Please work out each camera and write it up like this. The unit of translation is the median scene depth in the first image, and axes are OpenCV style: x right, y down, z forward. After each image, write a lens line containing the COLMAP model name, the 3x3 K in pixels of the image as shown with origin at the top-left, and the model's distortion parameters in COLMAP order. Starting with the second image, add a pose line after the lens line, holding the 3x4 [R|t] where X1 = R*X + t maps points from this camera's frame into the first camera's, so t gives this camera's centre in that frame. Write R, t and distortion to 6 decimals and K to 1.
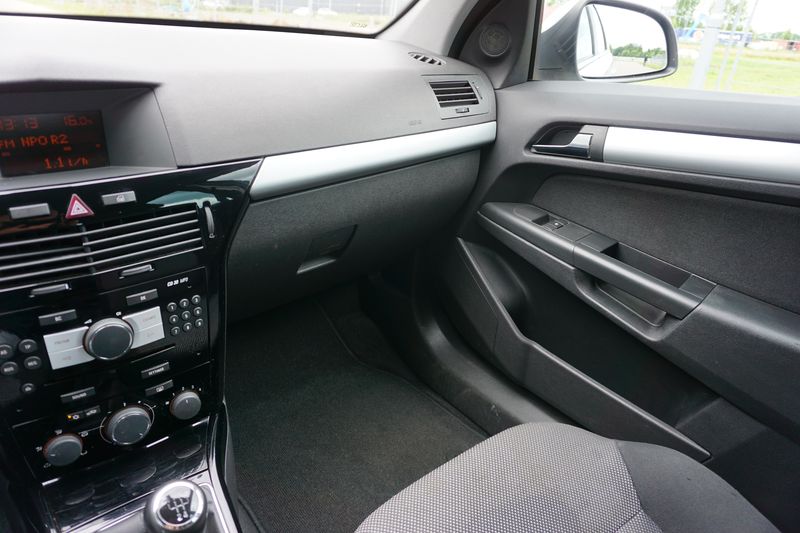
lens RADIAL K [[536.6, 0, 396.7], [0, 536.6, 268.4], [0, 0, 1]] dist [-0.027551, 0.016441]
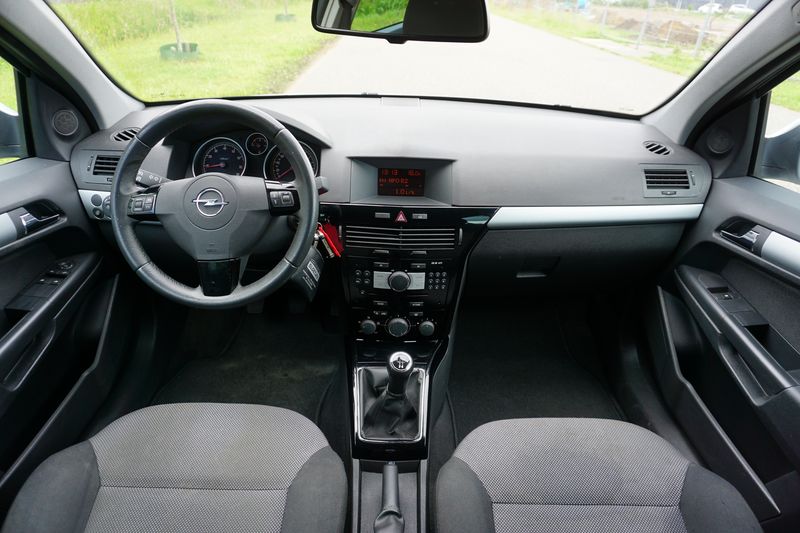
lens RADIAL K [[536.6, 0, 394.0], [0, 536.6, 267.8], [0, 0, 1]] dist [-0.027551, 0.016441]
pose [[0.792398, 0.259881, -0.551876, 0.496138], [-0.253867, 0.963133, 0.089034, -0.084042], [0.554669, 0.069552, 0.829159, -0.631126]]
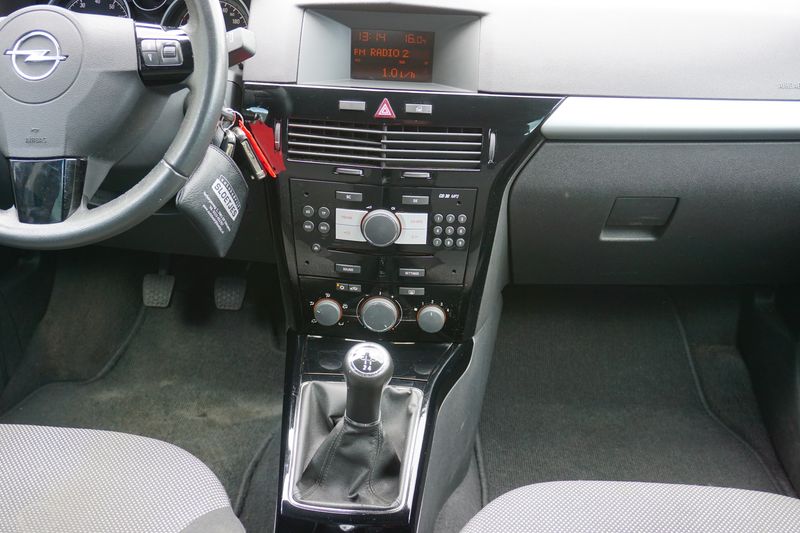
lens RADIAL K [[858.1, 0, 391.2], [0, 858.1, 269.6], [0, 0, 1]] dist [0.002794, 0.000000]
pose [[0.743939, 0.259939, -0.615619, 0.555091], [-0.282608, 0.957187, 0.062648, 0.084142], [0.605548, 0.127373, 0.785550, -0.369484]]
